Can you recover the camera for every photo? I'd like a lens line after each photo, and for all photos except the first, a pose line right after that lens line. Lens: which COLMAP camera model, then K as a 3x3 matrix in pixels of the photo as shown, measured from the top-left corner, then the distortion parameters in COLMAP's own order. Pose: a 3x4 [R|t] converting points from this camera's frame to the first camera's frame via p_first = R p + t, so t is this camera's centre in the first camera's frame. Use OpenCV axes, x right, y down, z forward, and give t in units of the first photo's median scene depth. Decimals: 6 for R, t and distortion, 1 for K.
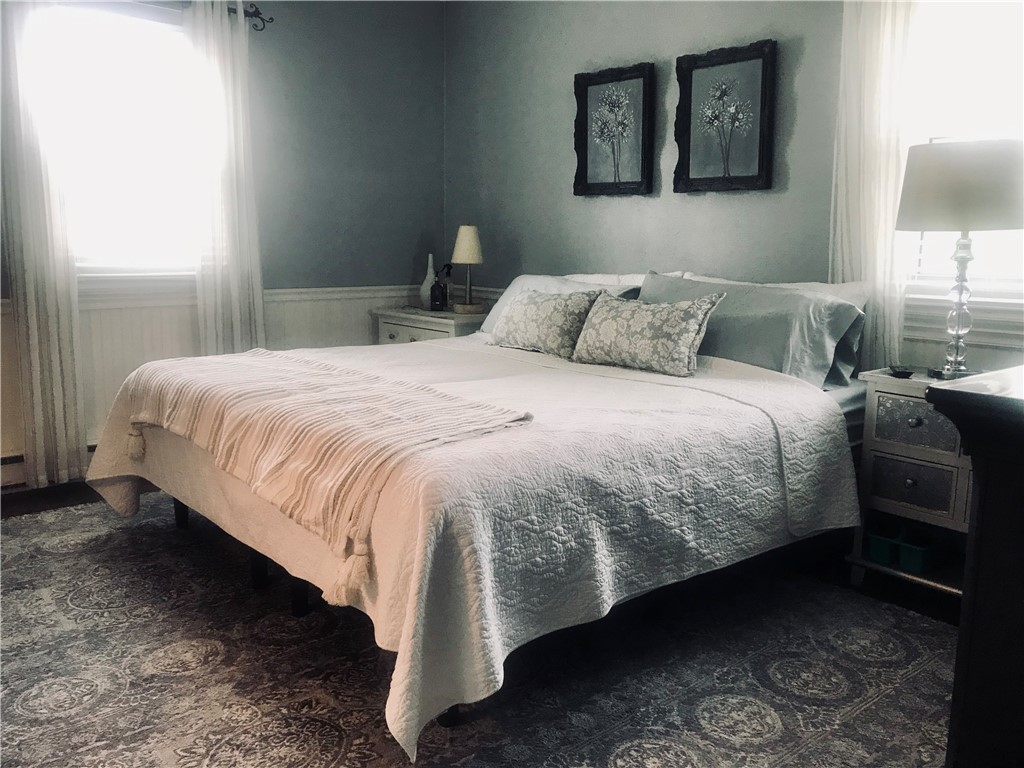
lens RADIAL K [[848.4, 0, 512.2], [0, 848.4, 383.0], [0, 0, 1]] dist [0.023218, -0.004073]
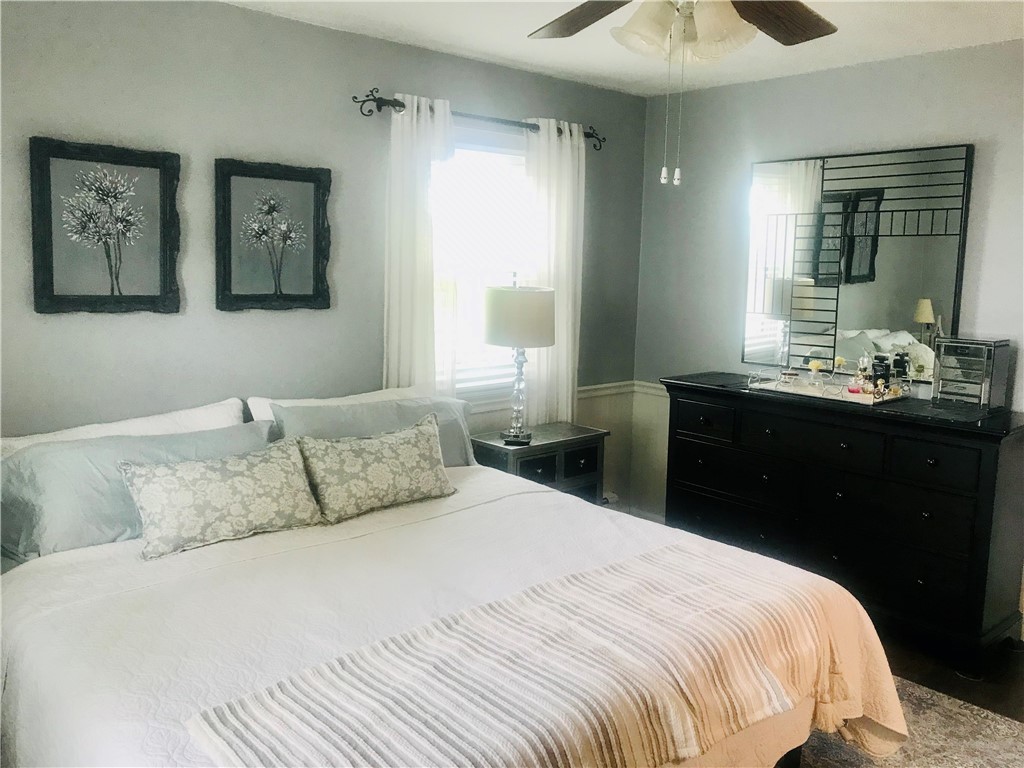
lens RADIAL K [[848.4, 0, 512.3], [0, 848.4, 383.5], [0, 0, 1]] dist [0.023218, -0.004073]
pose [[-0.018842, -0.157073, 0.987407, -0.706928], [0.148584, 0.976176, 0.158122, -0.254129], [-0.988720, 0.149692, 0.004945, 0.741989]]
